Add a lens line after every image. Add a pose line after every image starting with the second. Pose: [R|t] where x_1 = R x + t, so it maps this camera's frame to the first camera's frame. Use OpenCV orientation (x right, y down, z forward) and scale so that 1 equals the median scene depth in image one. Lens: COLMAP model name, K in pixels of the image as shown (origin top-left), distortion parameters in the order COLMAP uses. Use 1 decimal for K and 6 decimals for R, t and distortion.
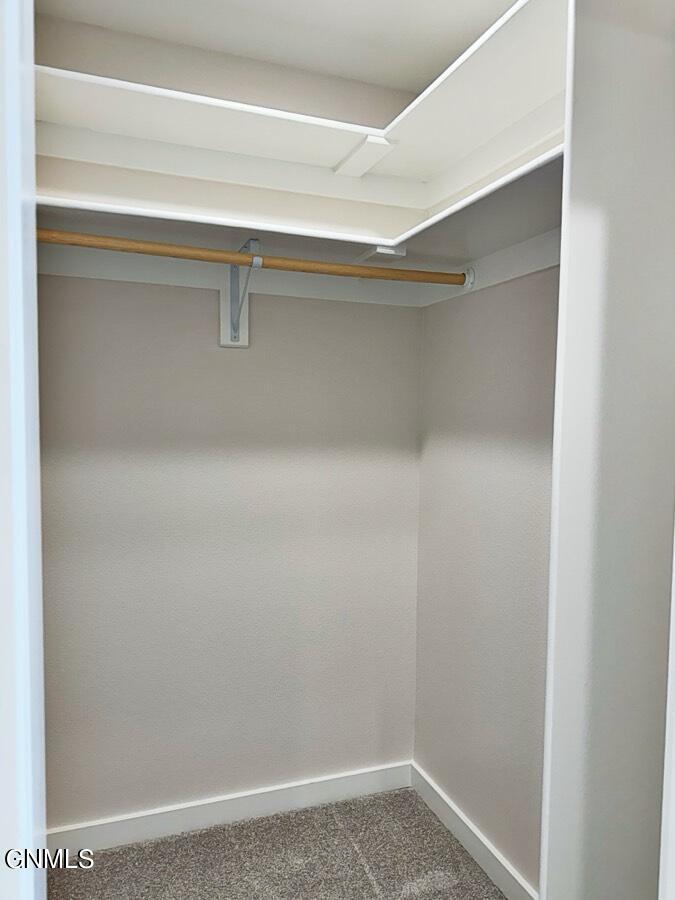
lens RADIAL K [[646.7, 0, 329.1], [0, 646.7, 453.6], [0, 0, 1]] dist [0.068481, -0.071504]
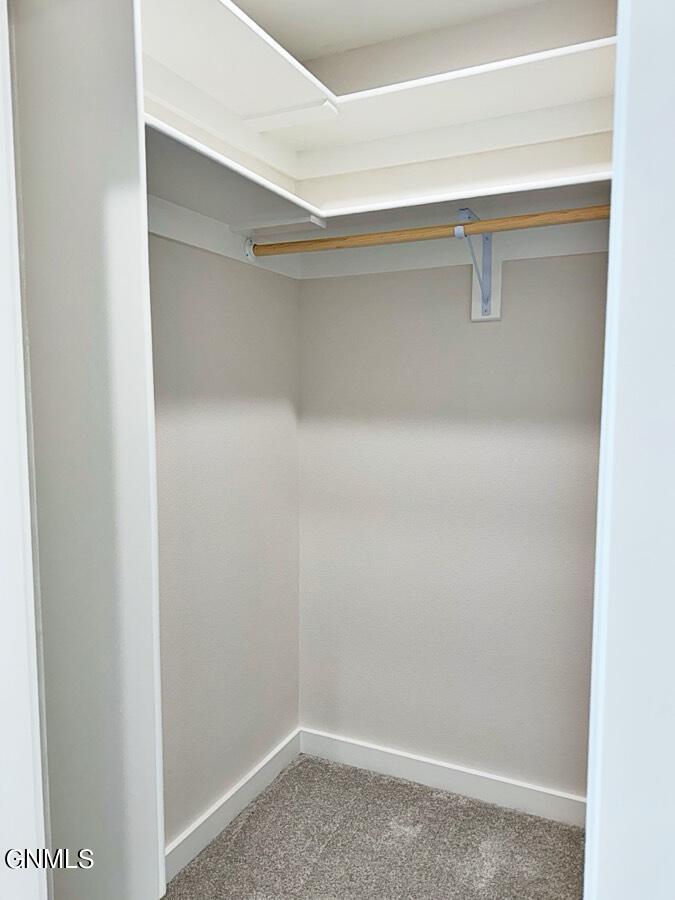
lens RADIAL K [[646.7, 0, 329.1], [0, 646.7, 453.6], [0, 0, 1]] dist [0.068481, -0.071504]
pose [[0.700171, 0.053340, -0.711980, 0.397999], [-0.030757, 0.998533, 0.044561, -0.001824], [0.713313, -0.009302, 0.700784, 0.148122]]
